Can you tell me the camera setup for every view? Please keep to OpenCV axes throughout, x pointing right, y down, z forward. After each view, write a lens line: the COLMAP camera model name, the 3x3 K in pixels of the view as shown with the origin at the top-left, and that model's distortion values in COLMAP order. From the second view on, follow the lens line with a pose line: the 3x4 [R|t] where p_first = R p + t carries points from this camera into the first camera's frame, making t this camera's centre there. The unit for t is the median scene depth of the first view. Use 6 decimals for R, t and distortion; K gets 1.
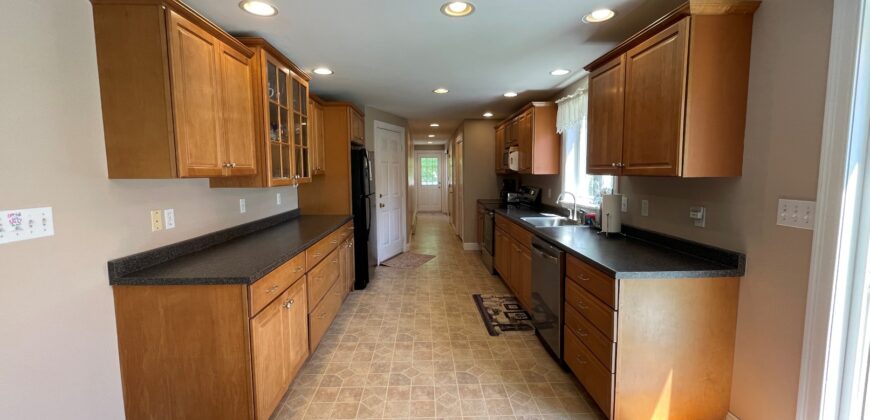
lens RADIAL K [[353.3, 0, 435.0], [0, 353.3, 210.0], [0, 0, 1]] dist [0.000794, 0.000072]
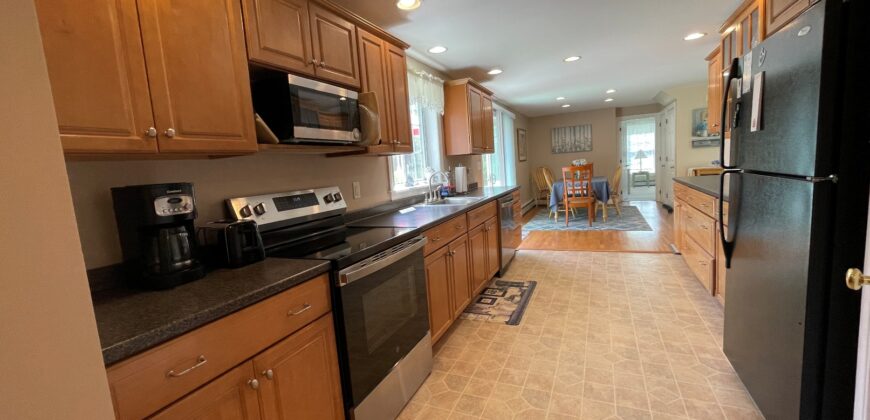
lens RADIAL K [[353.3, 0, 435.0], [0, 353.3, 210.0], [0, 0, 1]] dist [0.000794, 0.000072]
pose [[-0.890819, 0.015784, 0.454083, -0.074660], [0.126717, 0.968374, 0.214931, -0.163076], [-0.436330, 0.249005, -0.864646, 1.912482]]
